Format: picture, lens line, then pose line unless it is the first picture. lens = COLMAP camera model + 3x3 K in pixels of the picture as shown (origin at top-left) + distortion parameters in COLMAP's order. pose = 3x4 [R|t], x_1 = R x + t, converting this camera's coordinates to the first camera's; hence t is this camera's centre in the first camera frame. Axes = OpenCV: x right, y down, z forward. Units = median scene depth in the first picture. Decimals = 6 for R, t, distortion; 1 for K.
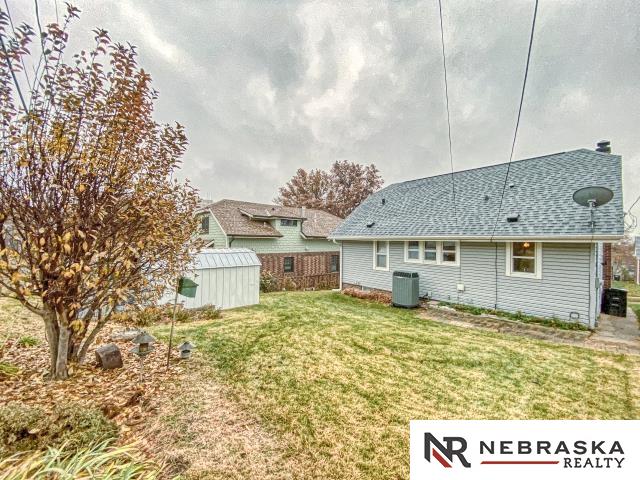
lens RADIAL K [[259.0, 0, 317.7], [0, 259.0, 240.6], [0, 0, 1]] dist [0.036452, -0.025725]
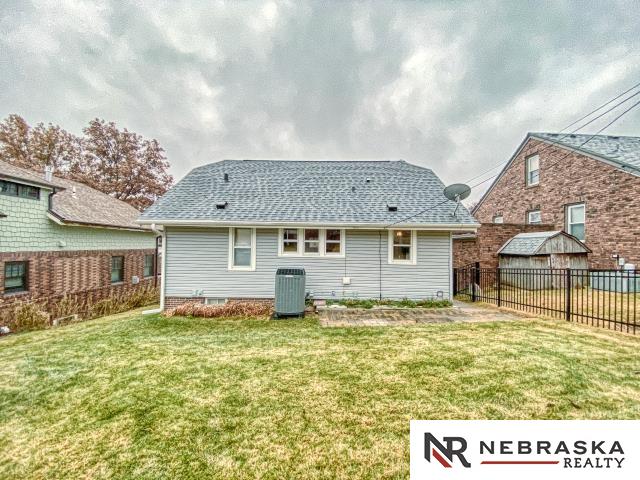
lens RADIAL K [[258.7, 0, 317.3], [0, 258.7, 240.2], [0, 0, 1]] dist [0.036645, -0.029218]
pose [[0.664452, 0.013766, 0.747204, -0.156466], [-0.007111, 0.999902, -0.012098, 0.042735], [-0.747297, 0.002725, 0.664484, 0.406566]]
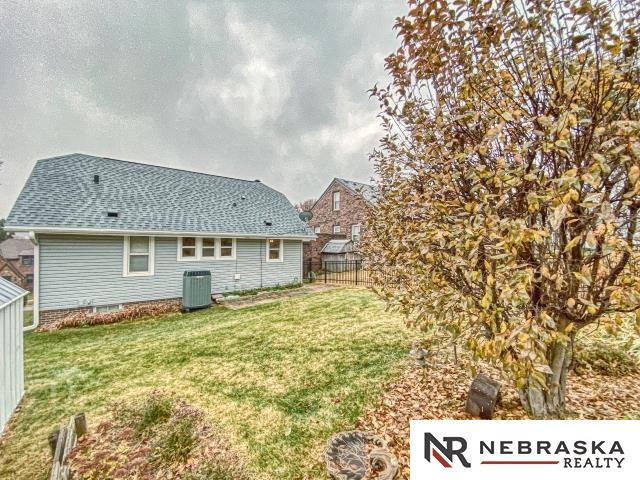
lens RADIAL K [[258.7, 0, 317.3], [0, 258.7, 240.2], [0, 0, 1]] dist [0.036645, -0.029218]
pose [[0.061913, 0.002683, 0.998078, -0.514169], [-0.007778, 0.999967, -0.002205, 0.009627], [-0.998051, -0.007627, 0.061932, 0.472785]]
